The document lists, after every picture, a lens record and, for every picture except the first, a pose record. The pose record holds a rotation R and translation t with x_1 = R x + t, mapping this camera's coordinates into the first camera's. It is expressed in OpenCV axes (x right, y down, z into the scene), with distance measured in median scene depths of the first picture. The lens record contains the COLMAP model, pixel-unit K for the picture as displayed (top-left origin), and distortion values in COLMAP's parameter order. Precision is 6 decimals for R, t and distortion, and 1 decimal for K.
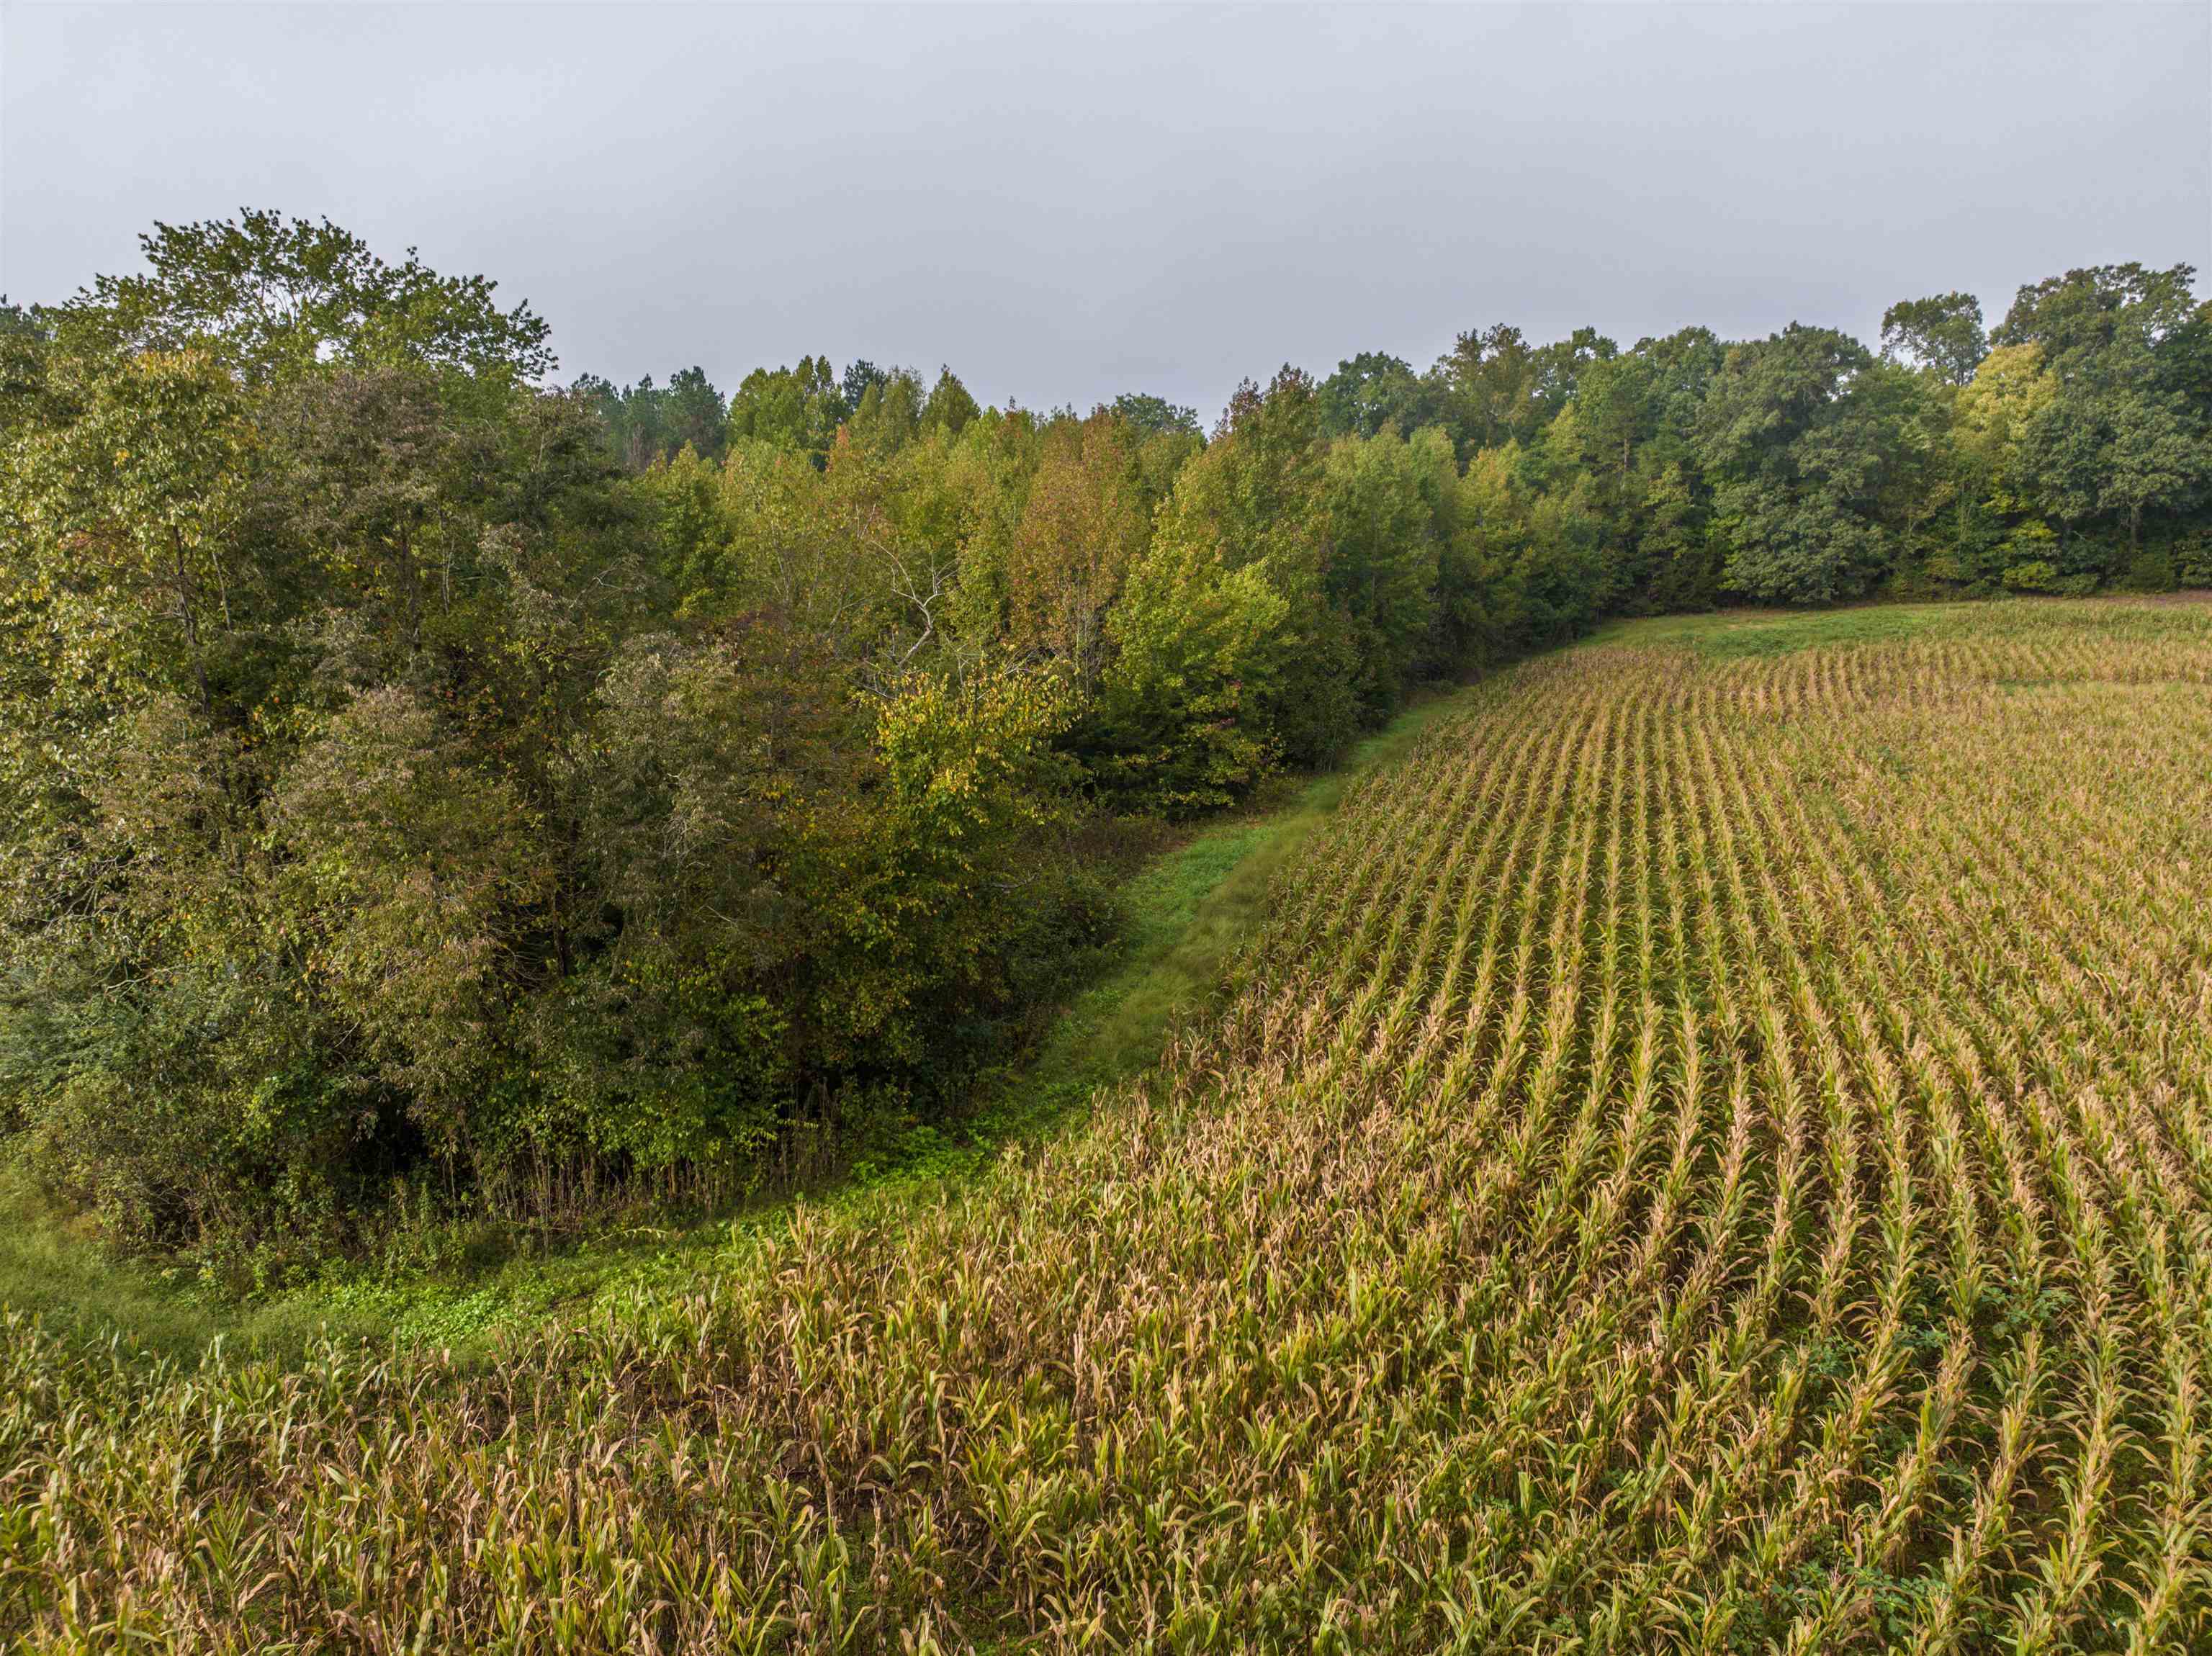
lens RADIAL K [[1570.4, 0, 1107.4], [0, 1570.4, 826.8], [0, 0, 1]] dist [-0.049276, 0.015383]
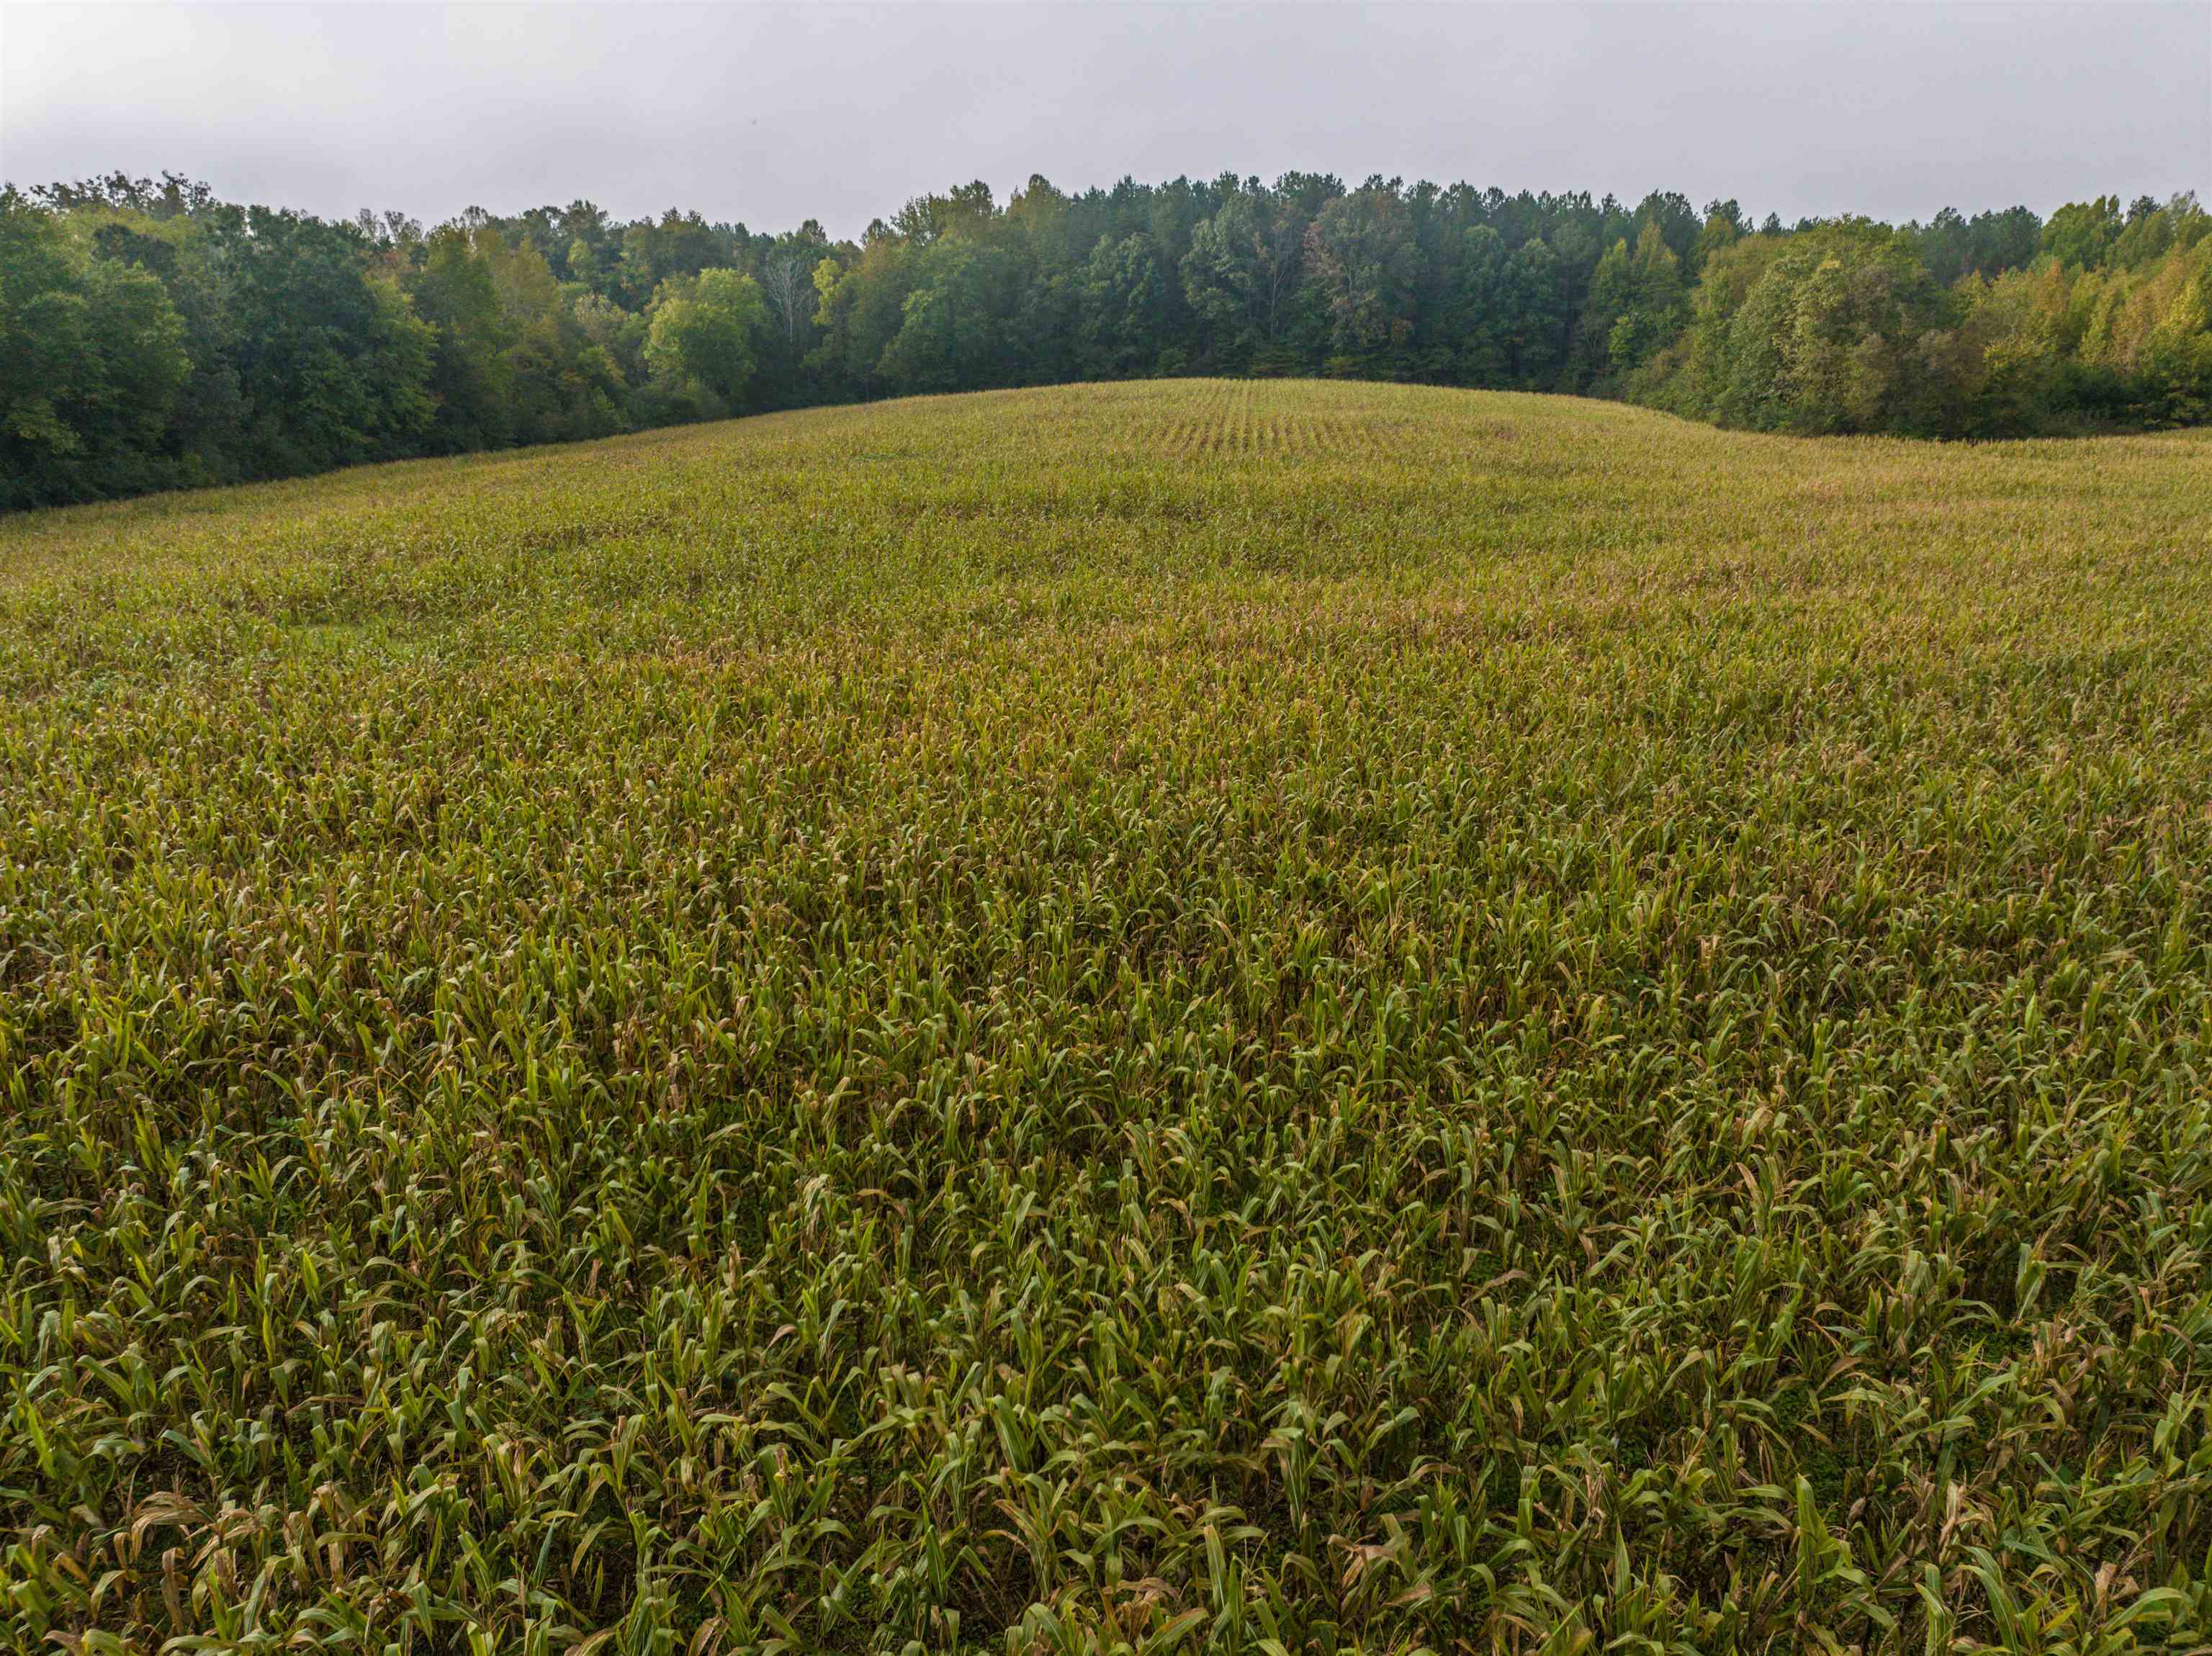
lens RADIAL K [[1570.4, 0, 1106.4], [0, 1570.4, 817.2], [0, 0, 1]] dist [-0.049276, 0.015383]
pose [[0.703634, 0.228697, -0.672753, 0.283457], [-0.138618, 0.972778, 0.185707, 0.158969], [0.696911, -0.037413, 0.716181, -0.827229]]
